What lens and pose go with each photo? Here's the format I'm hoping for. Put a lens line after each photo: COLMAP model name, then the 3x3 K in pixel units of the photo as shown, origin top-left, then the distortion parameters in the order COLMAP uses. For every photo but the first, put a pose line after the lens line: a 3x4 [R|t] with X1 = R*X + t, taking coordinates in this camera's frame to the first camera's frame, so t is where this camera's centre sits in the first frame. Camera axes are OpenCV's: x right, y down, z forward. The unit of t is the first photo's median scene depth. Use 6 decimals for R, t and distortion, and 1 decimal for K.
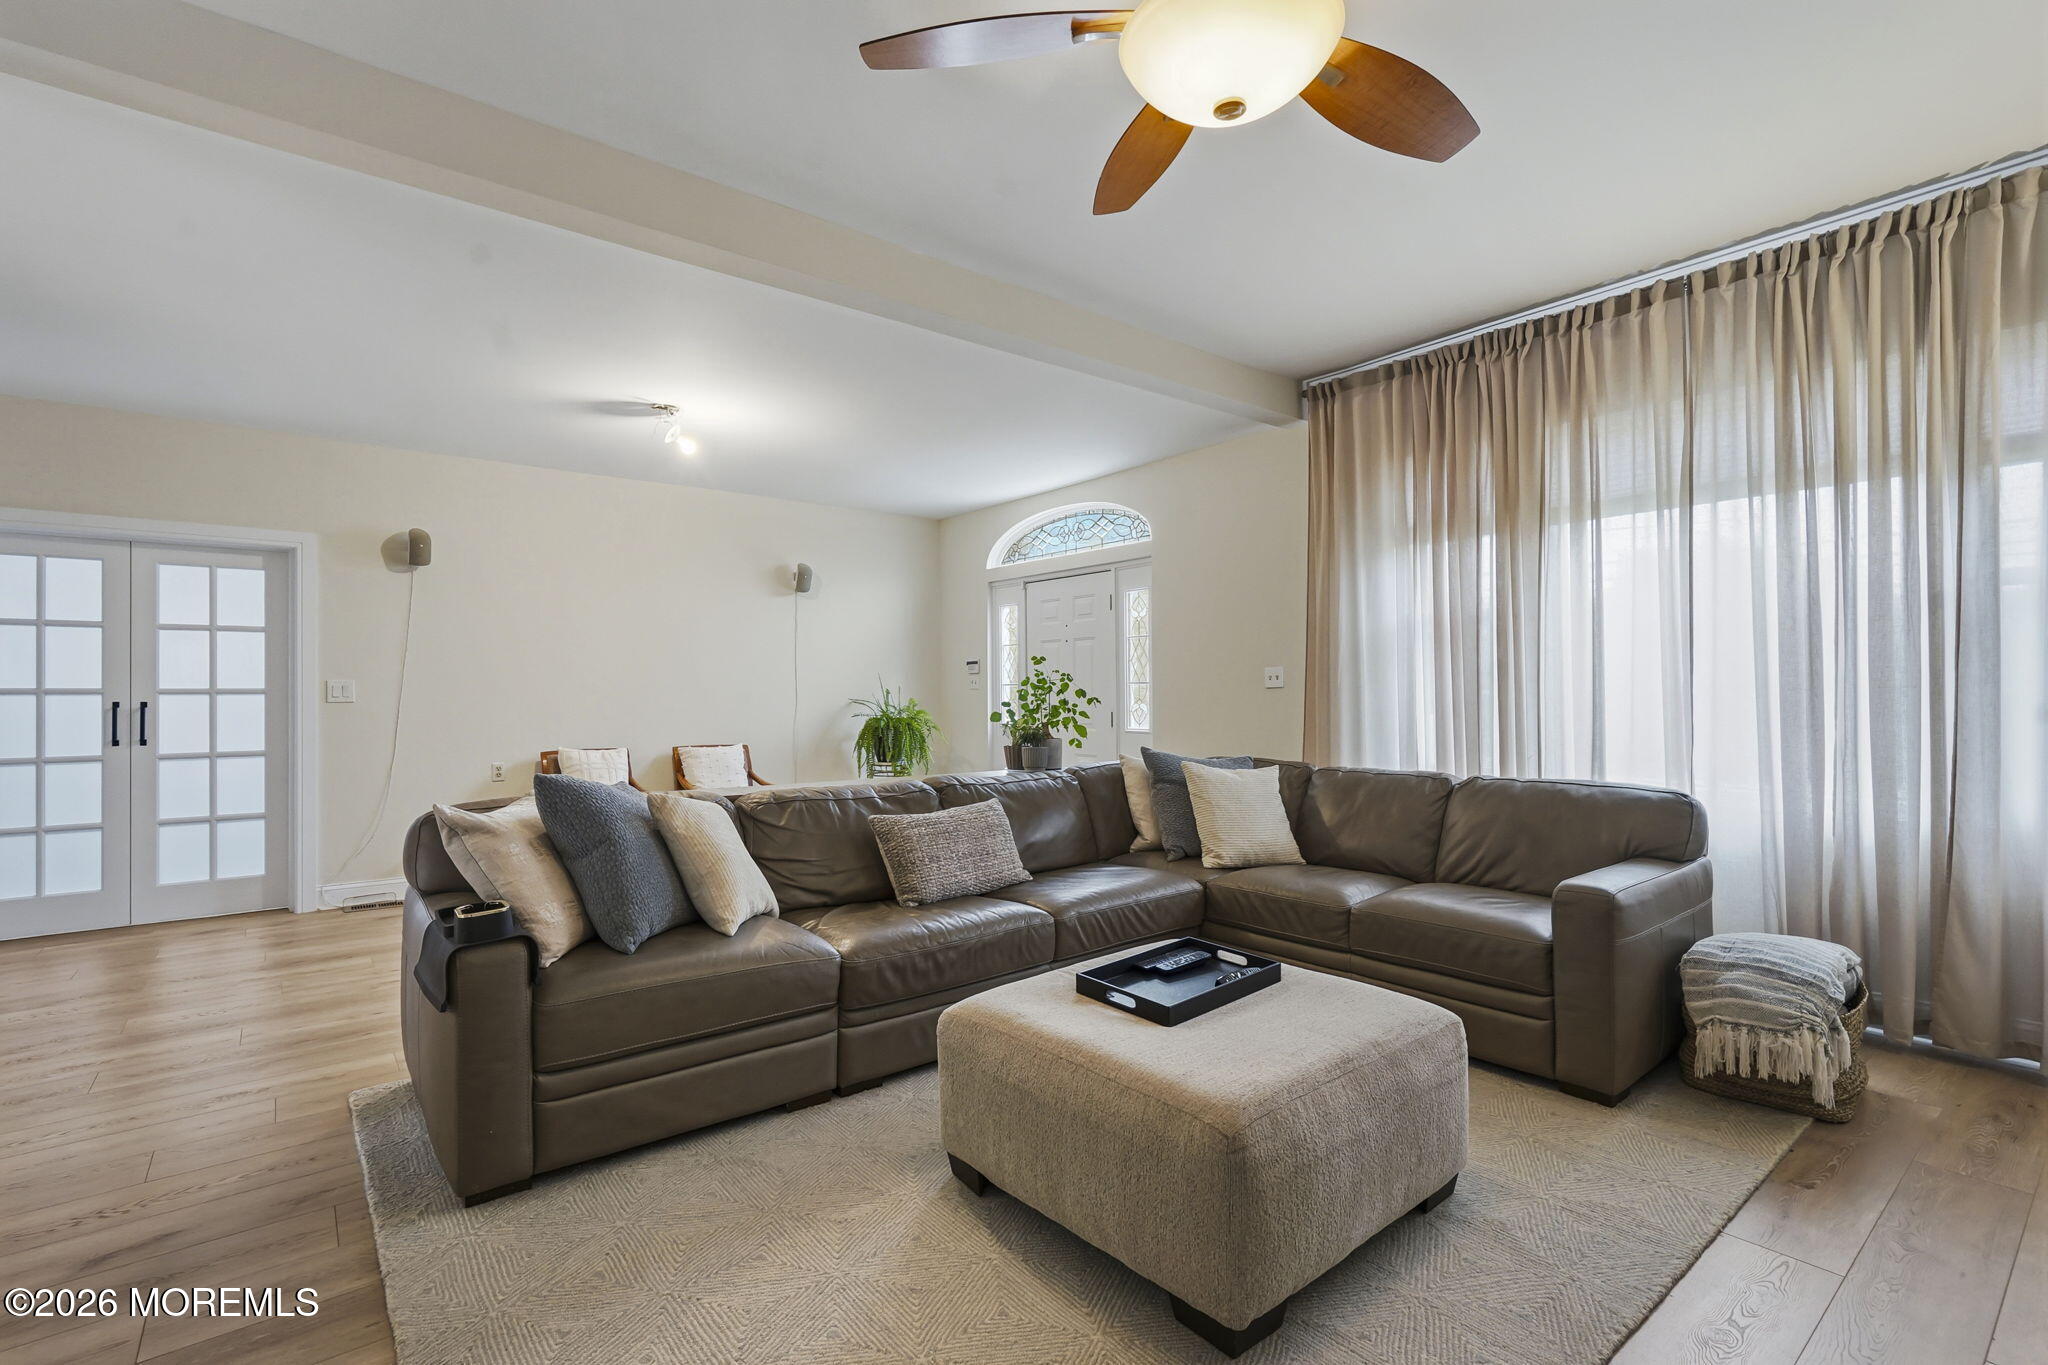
lens RADIAL K [[925.2, 0, 1009.1], [0, 925.2, 686.4], [0, 0, 1]] dist [-0.002787, 0.001283]
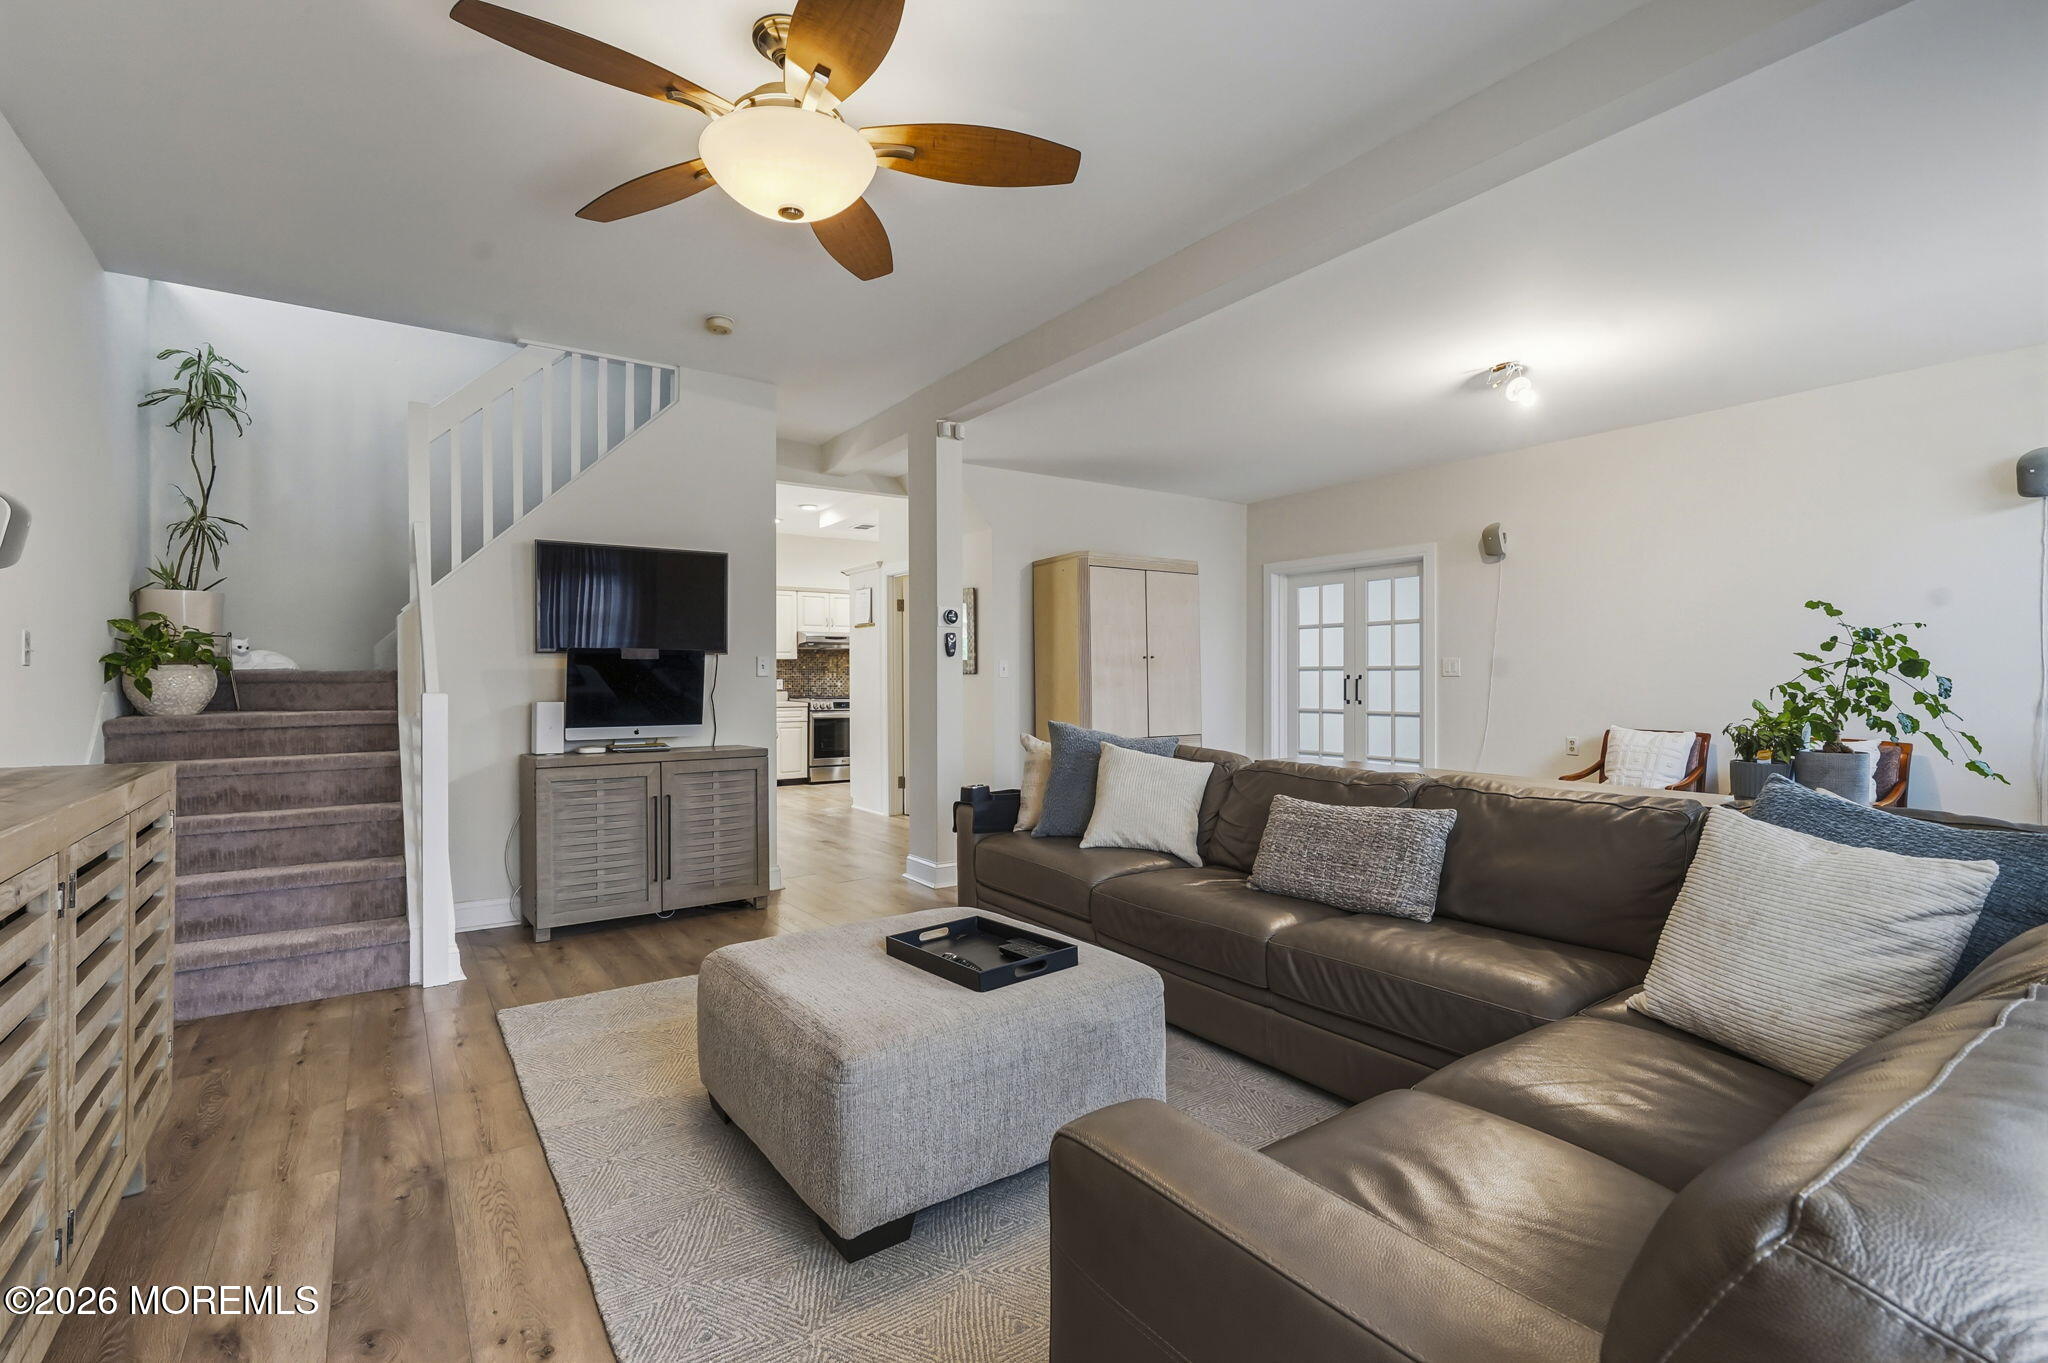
lens RADIAL K [[925.2, 0, 1011.3], [0, 925.2, 677.4], [0, 0, 1]] dist [-0.002787, 0.001283]
pose [[-0.056880, 0.003150, -0.998376, 0.575380], [0.007865, 0.999965, 0.002707, 0.011636], [0.998350, -0.007698, -0.056903, 0.516019]]
